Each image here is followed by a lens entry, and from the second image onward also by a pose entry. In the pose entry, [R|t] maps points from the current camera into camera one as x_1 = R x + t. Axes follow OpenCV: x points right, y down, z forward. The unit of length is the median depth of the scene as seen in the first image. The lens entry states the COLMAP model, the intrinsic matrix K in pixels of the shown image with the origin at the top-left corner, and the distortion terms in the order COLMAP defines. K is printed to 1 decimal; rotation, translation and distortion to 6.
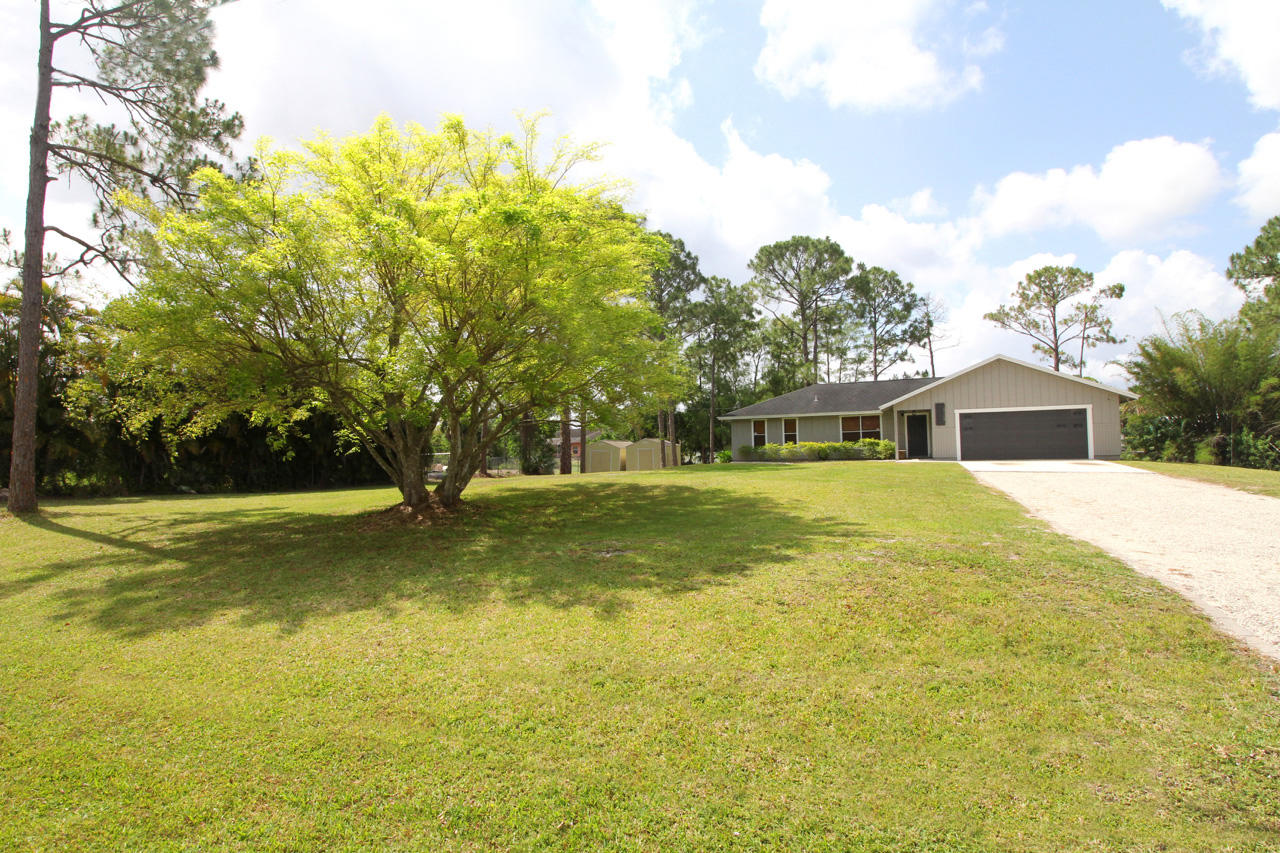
lens RADIAL K [[645.8, 0, 640.0], [0, 645.8, 426.5], [0, 0, 1]] dist [0.001336, -0.000645]
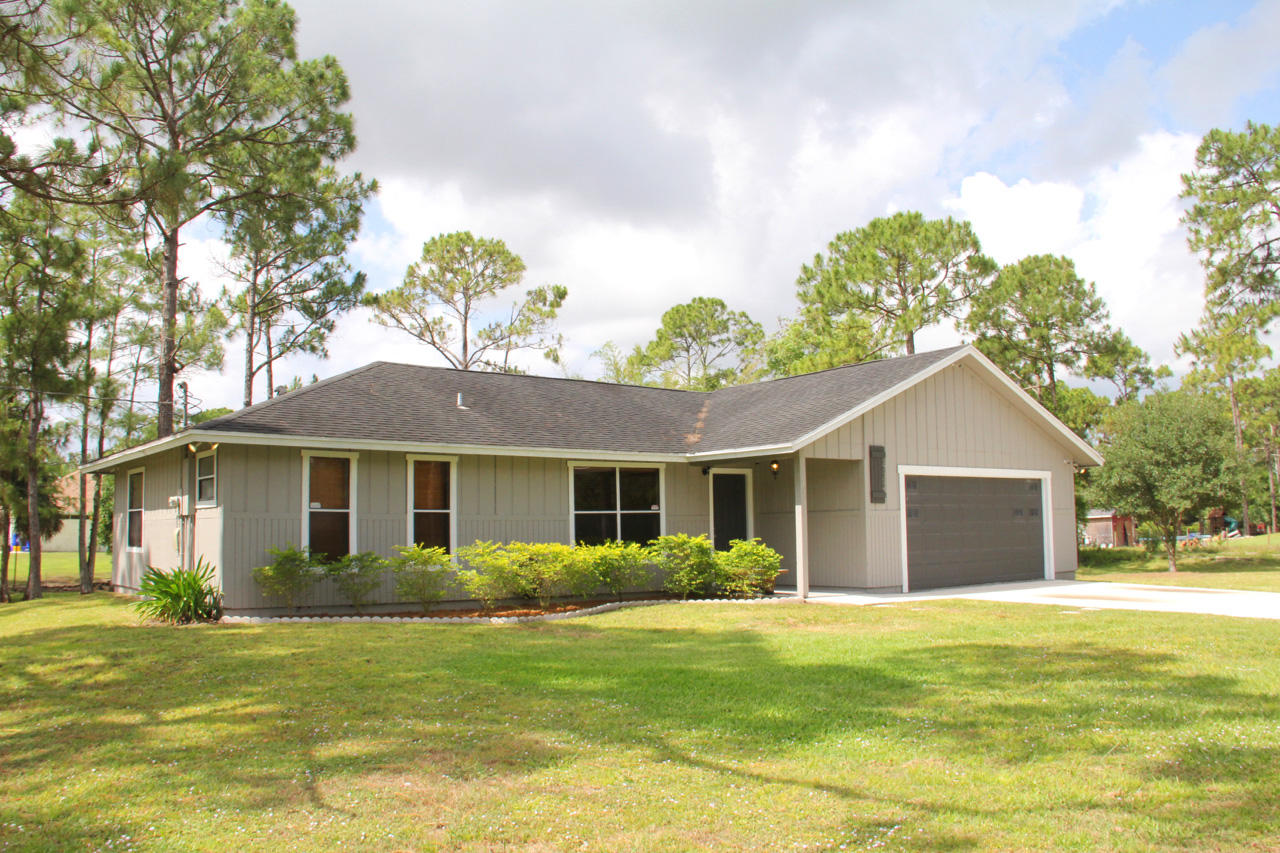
lens RADIAL K [[1058.2, 0, 640.8], [0, 1058.2, 408.9], [0, 0, 1]] dist [-0.167406, 0.127006]
pose [[0.494950, 0.114293, 0.861372, -0.083587], [-0.032629, 0.993057, -0.113017, 0.009986], [-0.868308, 0.027832, 0.495243, 0.453969]]
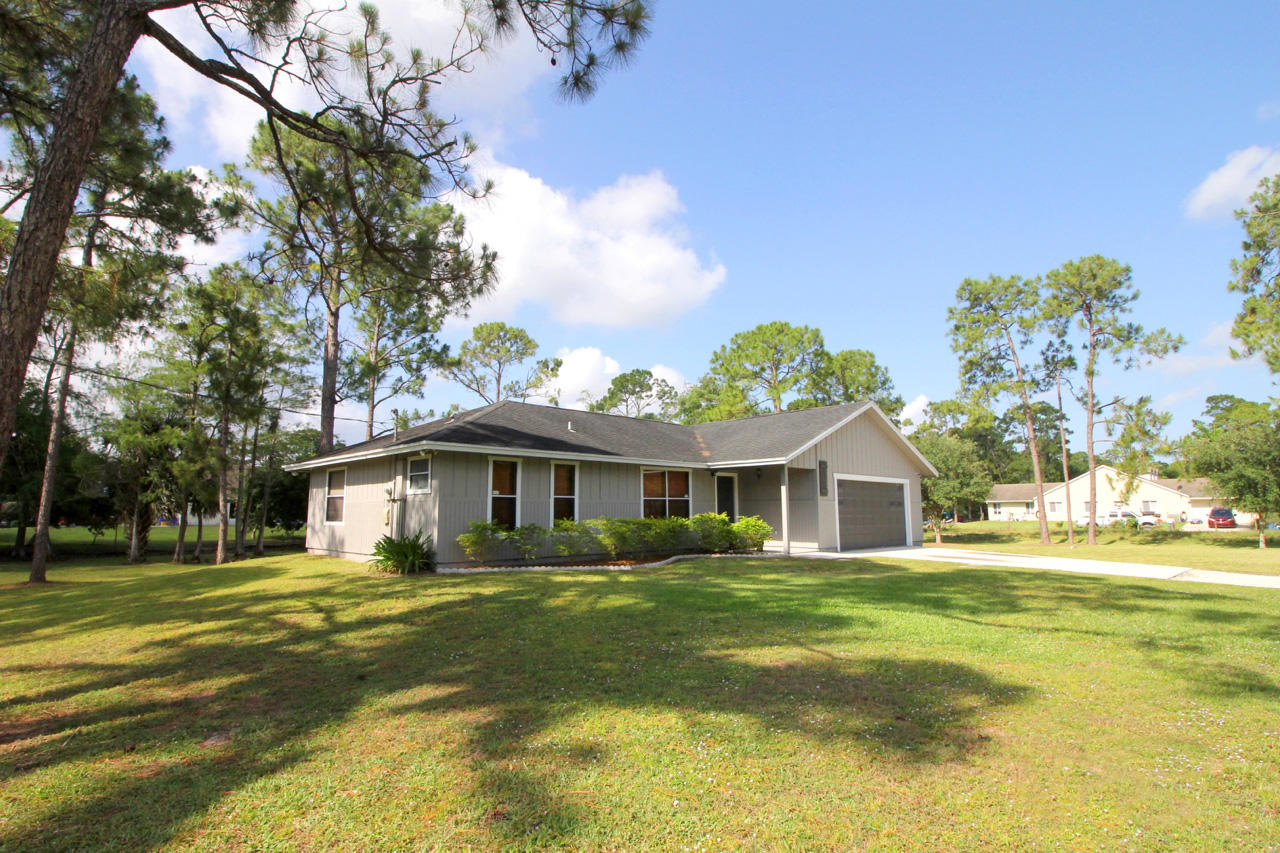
lens RADIAL K [[636.1, 0, 640.0], [0, 636.1, 426.5], [0, 0, 1]] dist [0.012728, -0.016851]
pose [[0.396150, 0.142160, 0.907114, -0.099528], [-0.046563, 0.989781, -0.134781, 0.012878], [-0.917004, 0.011156, 0.398721, 0.512423]]
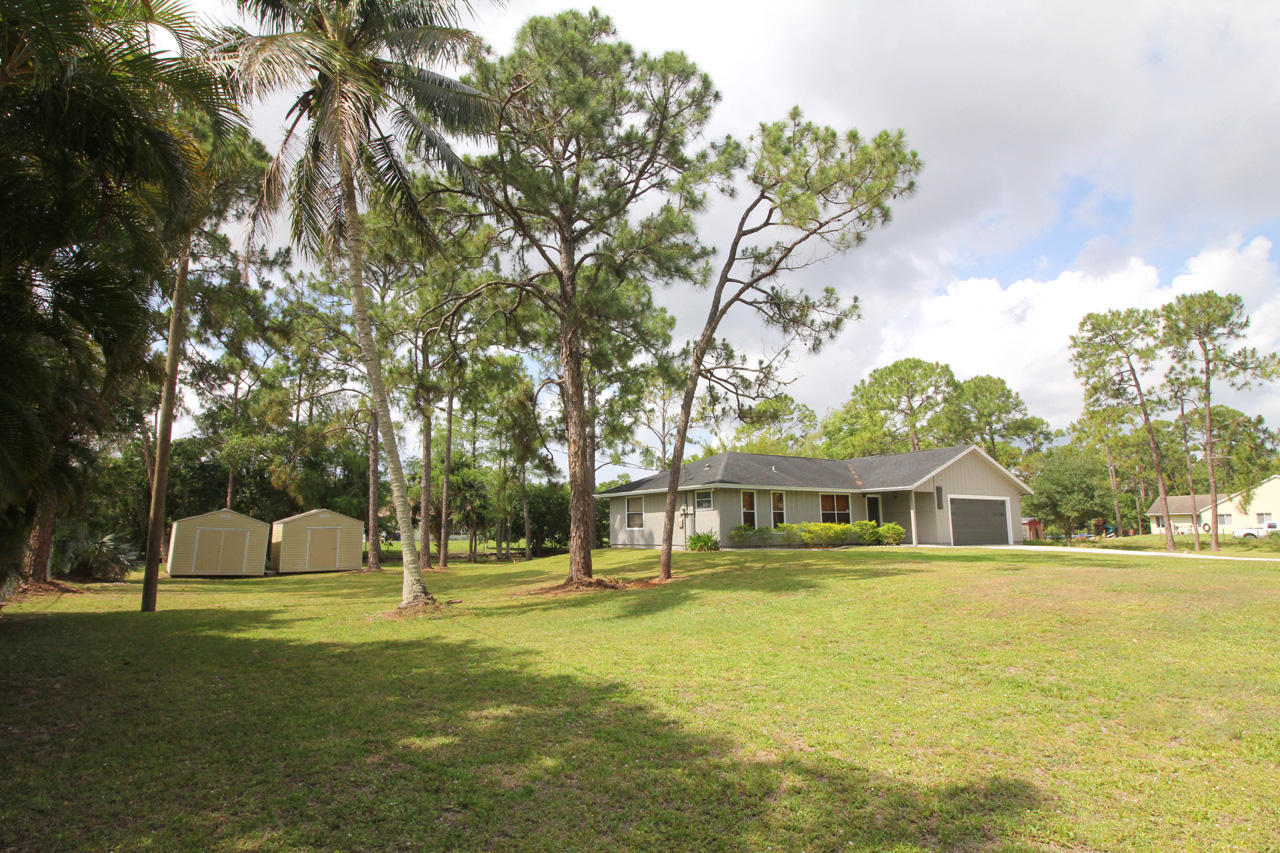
lens RADIAL K [[702.8, 0, 636.3], [0, 702.8, 422.2], [0, 0, 1]] dist [-0.004796, -0.002325]
pose [[0.553118, 0.146649, 0.820094, -0.374960], [-0.039306, 0.987883, -0.150143, 0.025164], [-0.832175, 0.050812, 0.552180, 0.442420]]
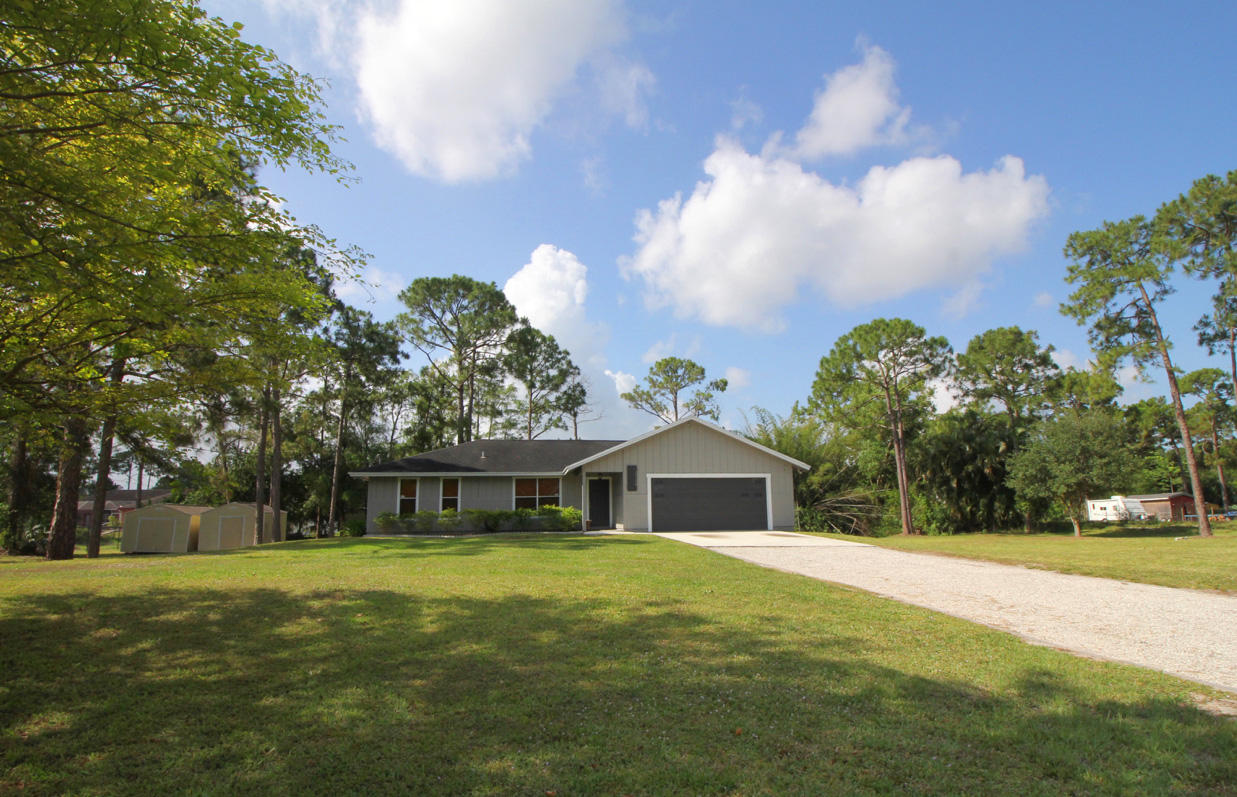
lens RADIAL K [[606.0, 0, 632.3], [0, 606.0, 433.2], [0, 0, 1]] dist [0.001655, -0.000088]
pose [[0.839950, 0.081338, 0.536534, 0.013252], [-0.024484, 0.993376, -0.112266, 0.006795], [-0.542112, 0.081162, 0.836378, 0.176000]]
